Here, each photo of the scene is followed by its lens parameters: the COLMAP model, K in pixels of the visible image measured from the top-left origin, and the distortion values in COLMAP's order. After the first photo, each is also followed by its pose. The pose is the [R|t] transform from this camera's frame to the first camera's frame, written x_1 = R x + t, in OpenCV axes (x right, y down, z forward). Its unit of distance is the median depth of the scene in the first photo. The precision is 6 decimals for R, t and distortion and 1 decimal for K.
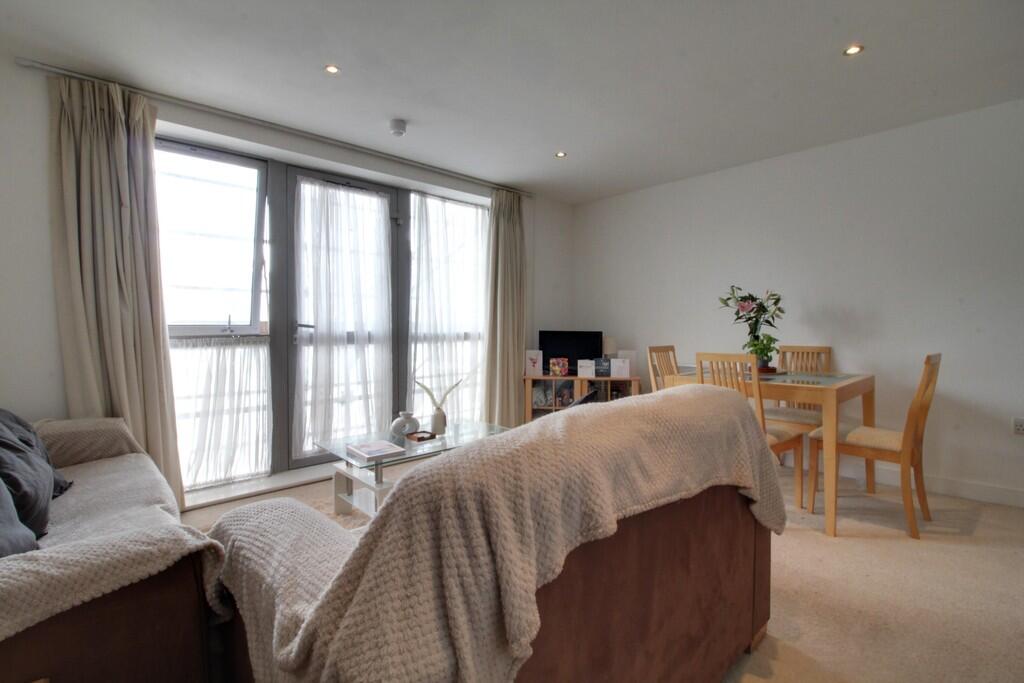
lens RADIAL K [[473.2, 0, 510.8], [0, 473.2, 333.3], [0, 0, 1]] dist [-0.013666, -0.001007]
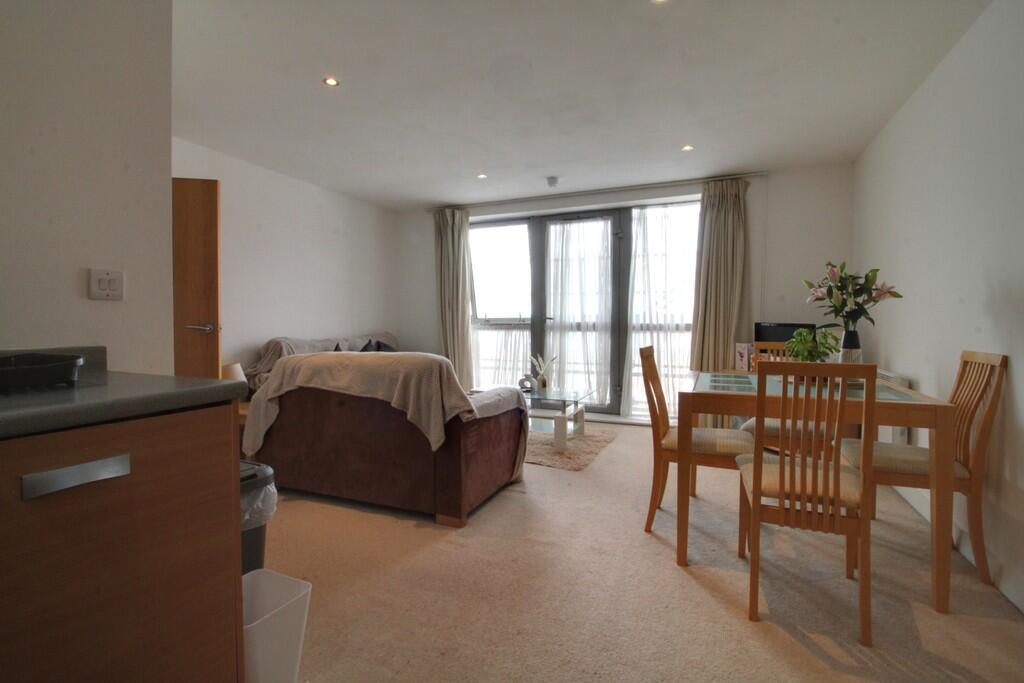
lens RADIAL K [[473.2, 0, 510.8], [0, 473.2, 333.3], [0, 0, 1]] dist [-0.013666, -0.001007]
pose [[0.402337, 0.025833, -0.915127, 0.899476], [-0.010502, 0.999666, 0.023603, -0.001811], [0.915431, 0.000114, 0.402474, 0.253915]]
